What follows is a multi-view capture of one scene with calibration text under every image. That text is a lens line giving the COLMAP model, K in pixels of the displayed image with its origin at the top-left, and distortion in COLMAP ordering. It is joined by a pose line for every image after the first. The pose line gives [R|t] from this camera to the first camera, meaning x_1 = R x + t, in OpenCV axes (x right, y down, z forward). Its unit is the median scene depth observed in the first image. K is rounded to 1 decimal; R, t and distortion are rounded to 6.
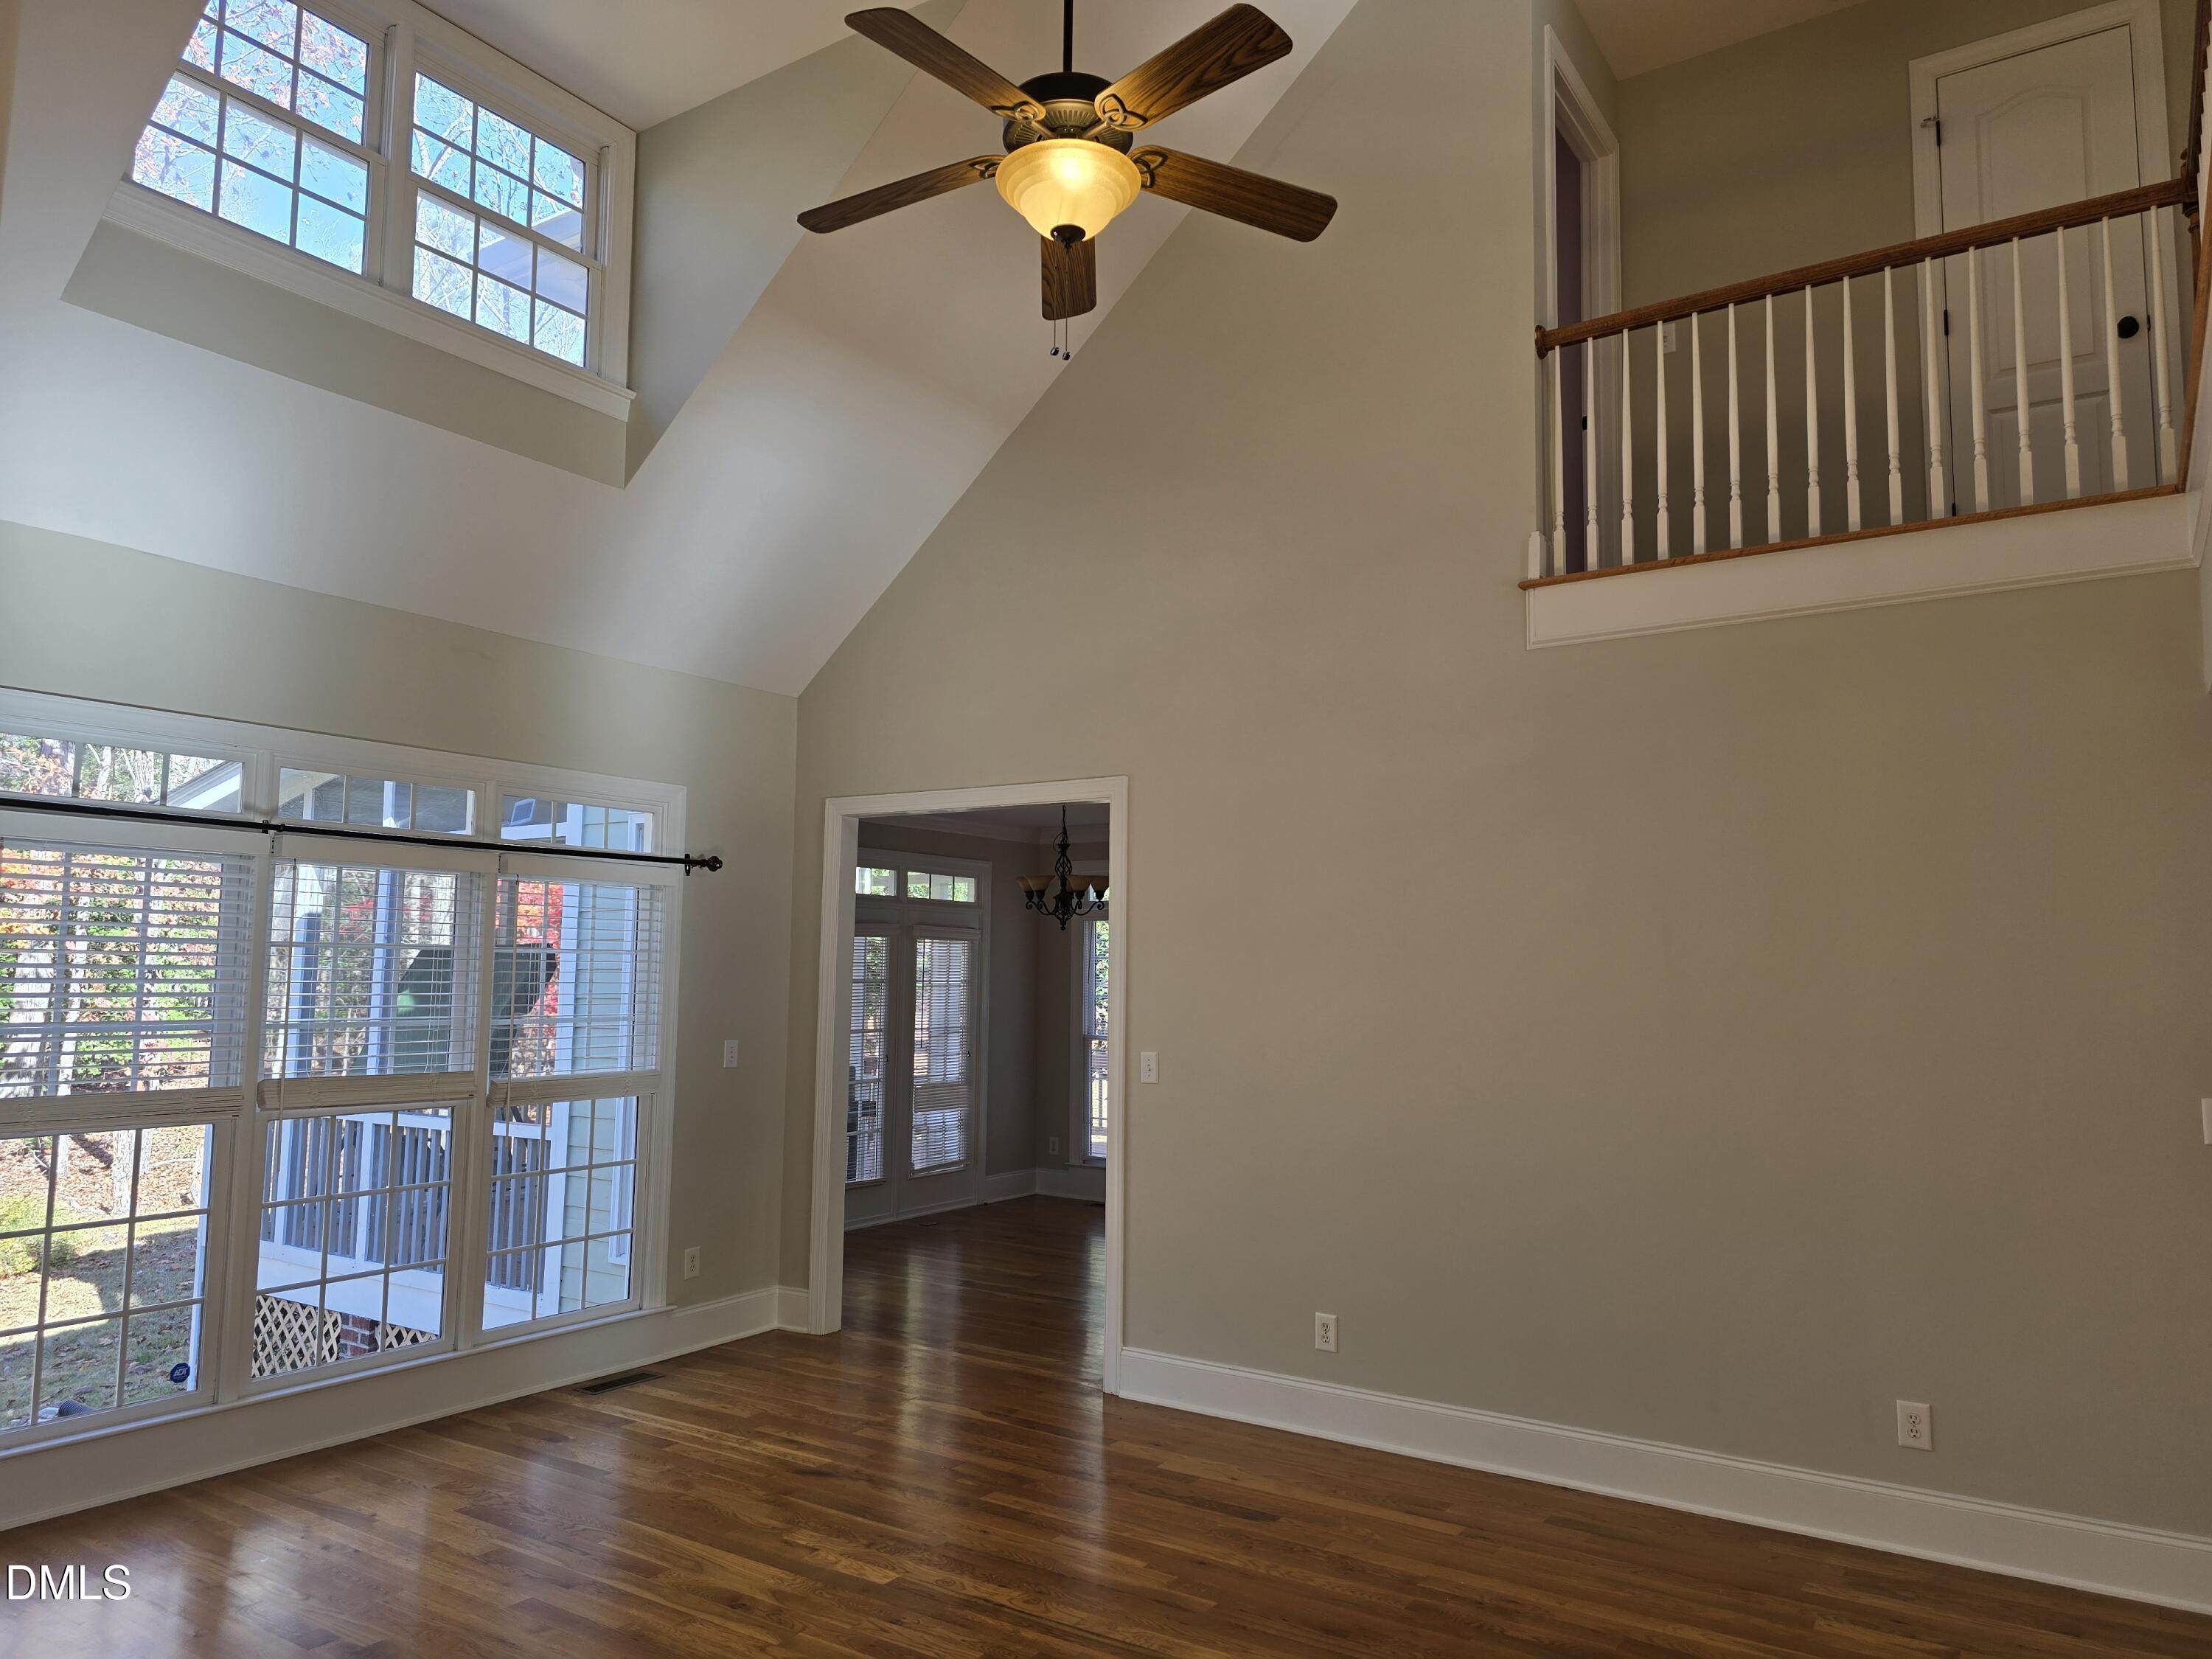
lens RADIAL K [[1489.0, 0, 1116.8], [0, 1489.0, 827.1], [0, 0, 1]] dist [0.046451, -0.029139]
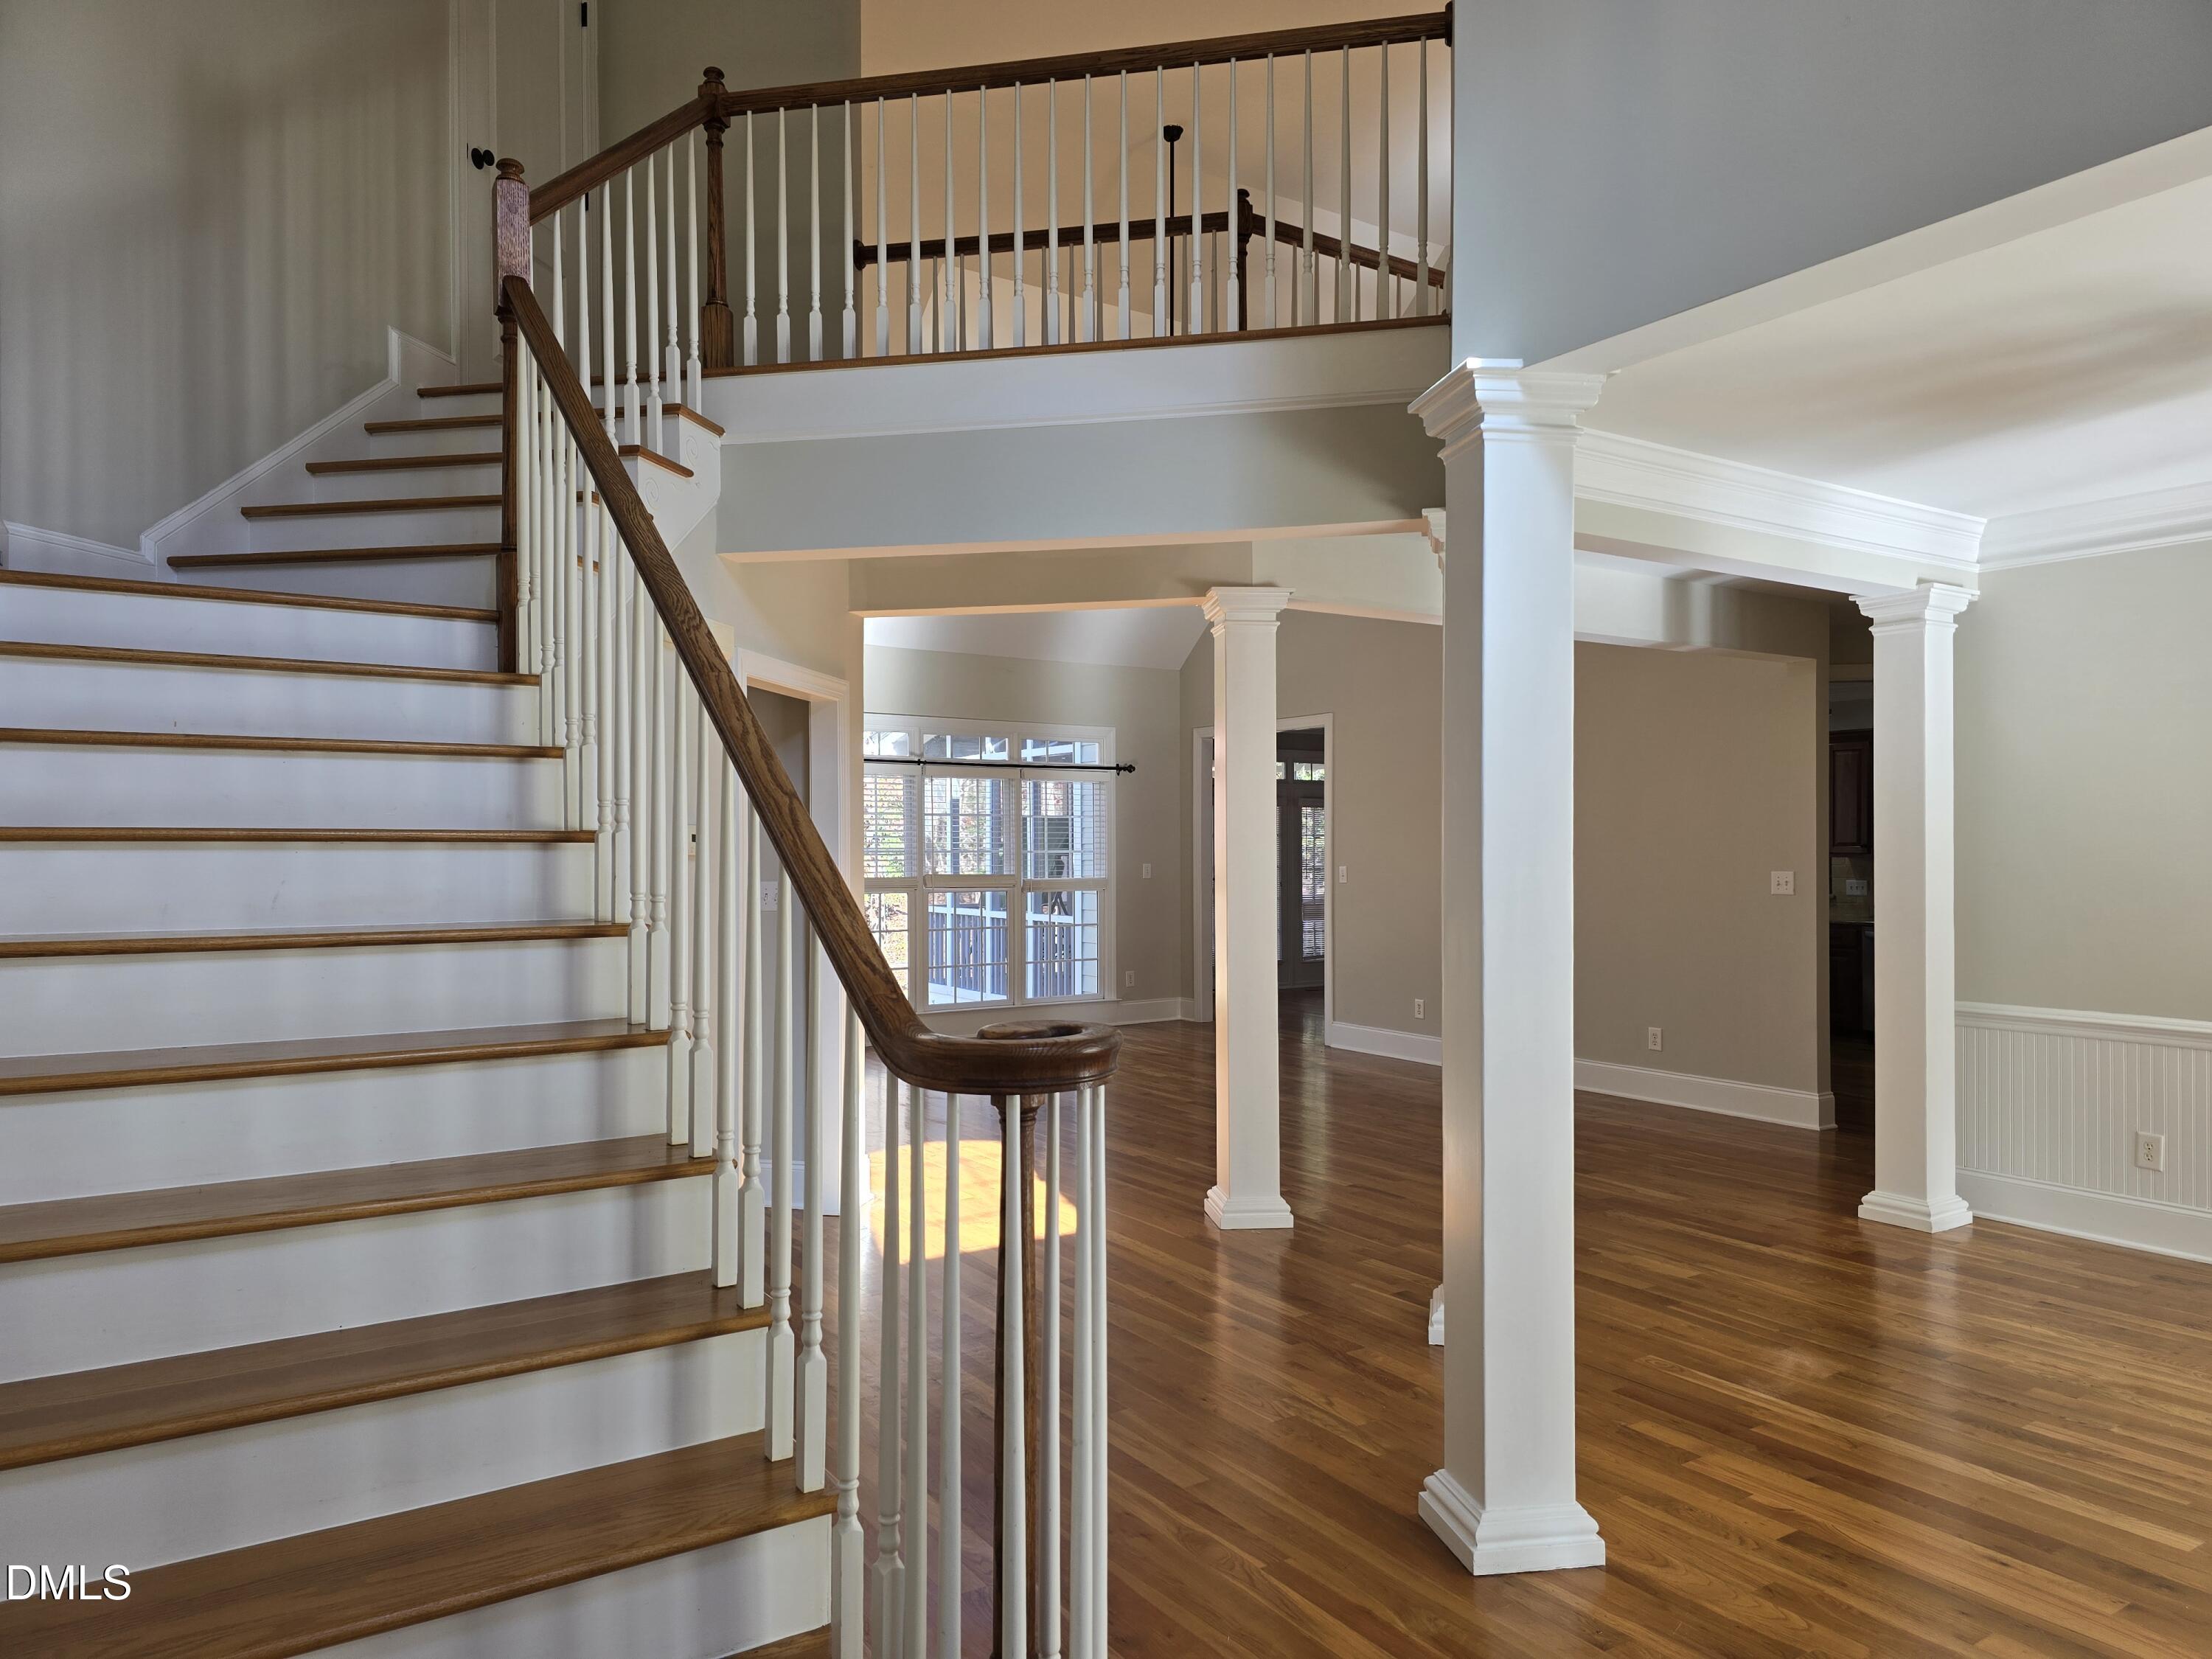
lens RADIAL K [[1489.0, 0, 1104.2], [0, 1489.0, 837.1], [0, 0, 1]] dist [0.046451, -0.029139]
pose [[0.904045, -0.013107, -0.427236, 0.506088], [0.053181, 0.995212, 0.082000, -0.045675], [0.424116, -0.096852, 0.900414, -0.713021]]
